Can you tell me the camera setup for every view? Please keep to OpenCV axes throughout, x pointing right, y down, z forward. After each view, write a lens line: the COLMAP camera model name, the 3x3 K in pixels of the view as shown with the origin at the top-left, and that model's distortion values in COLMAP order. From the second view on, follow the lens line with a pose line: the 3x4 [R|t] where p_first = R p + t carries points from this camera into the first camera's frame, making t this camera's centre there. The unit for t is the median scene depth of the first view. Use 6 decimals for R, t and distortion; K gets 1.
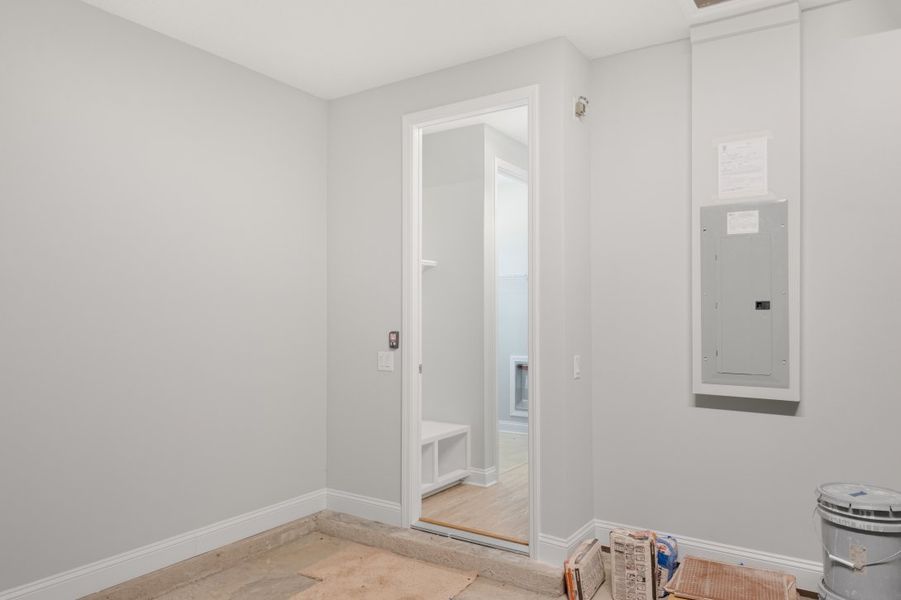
lens RADIAL K [[611.6, 0, 450.5], [0, 611.6, 300.0], [0, 0, 1]] dist [0.000020, -0.000186]
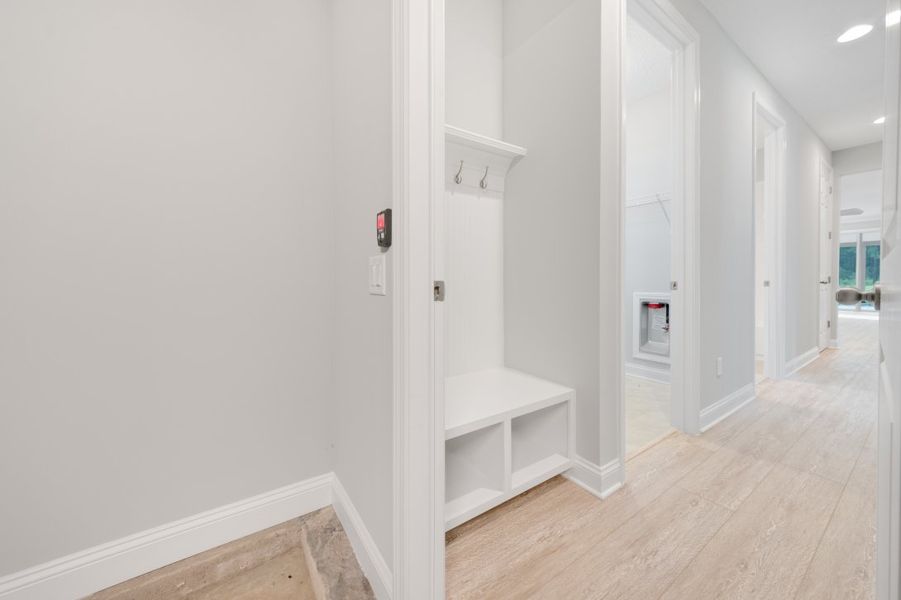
lens RADIAL K [[325.4, 0, 446.1], [0, 325.4, 279.7], [0, 0, 1]] dist [0.001057, -0.000026]
pose [[0.922549, 0.003835, -0.385862, 0.039557], [0.008738, 0.999487, 0.030827, 0.080484], [0.385782, -0.031811, 0.922042, 0.650769]]
